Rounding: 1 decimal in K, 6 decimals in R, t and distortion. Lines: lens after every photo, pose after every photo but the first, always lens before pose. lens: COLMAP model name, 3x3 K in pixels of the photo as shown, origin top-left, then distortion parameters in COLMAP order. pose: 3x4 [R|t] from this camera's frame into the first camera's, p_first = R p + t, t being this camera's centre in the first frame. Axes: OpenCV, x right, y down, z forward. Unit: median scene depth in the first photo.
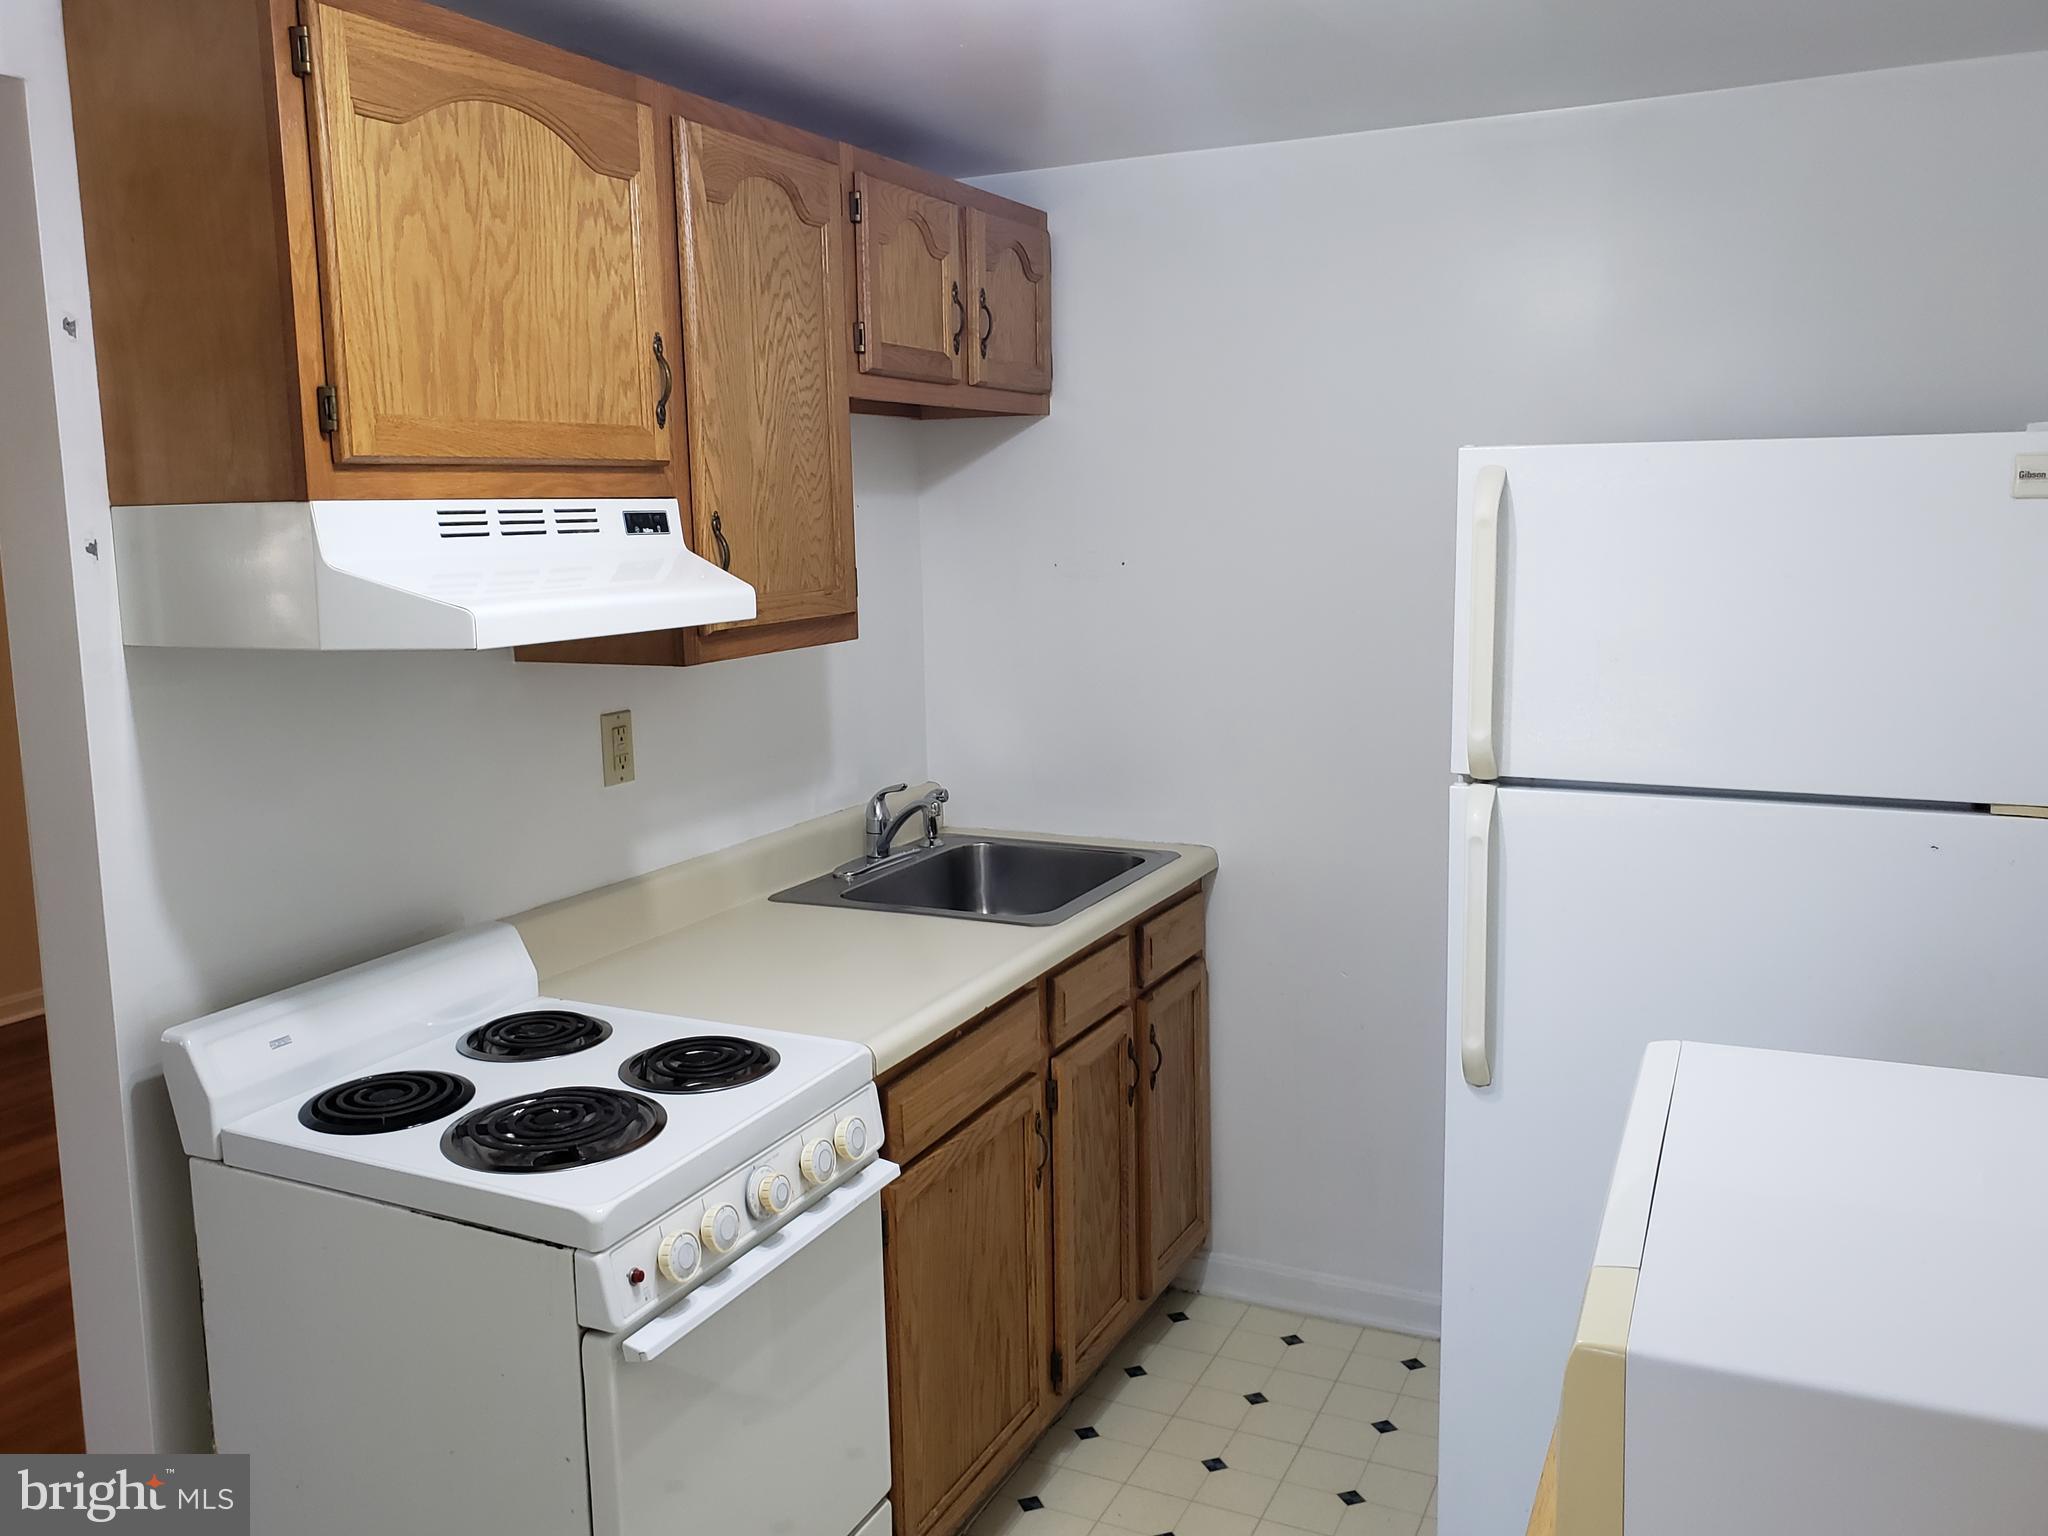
lens RADIAL K [[1624.4, 0, 1015.5], [0, 1624.4, 728.4], [0, 0, 1]] dist [0.057548, -0.091770]
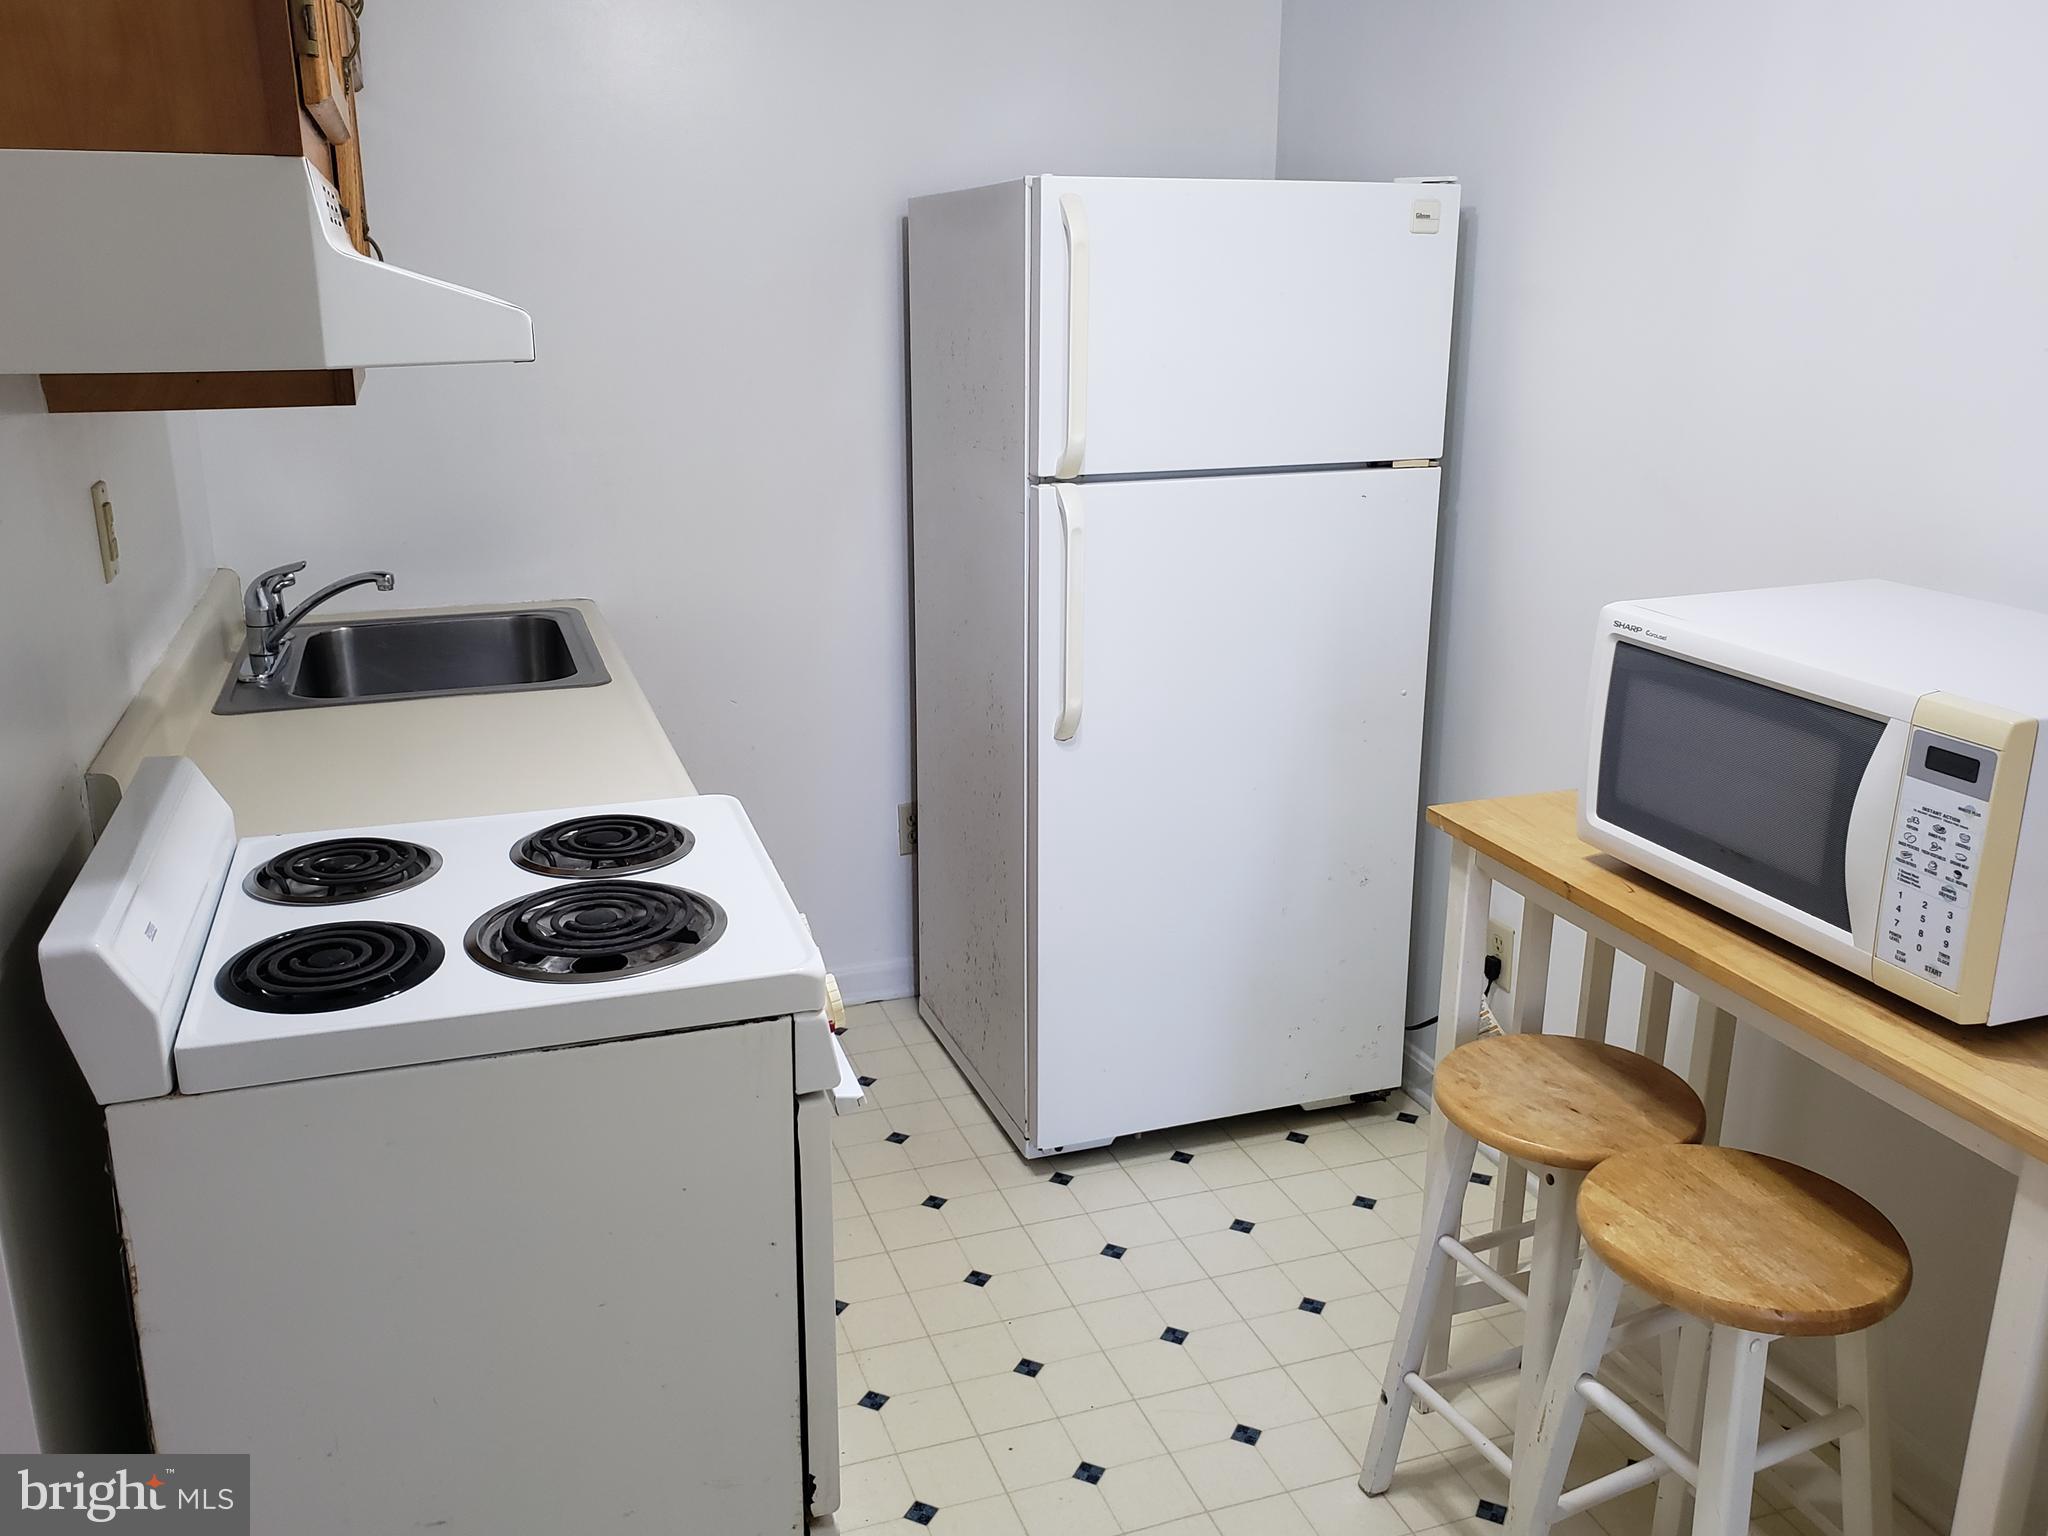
lens RADIAL K [[1624.4, 0, 1015.5], [0, 1624.4, 728.4], [0, 0, 1]] dist [0.057548, -0.091770]
pose [[0.716297, -0.174589, 0.675602, -0.617064], [0.082823, 0.982622, 0.166116, 0.012806], [-0.692863, -0.063033, 0.718309, 0.207397]]
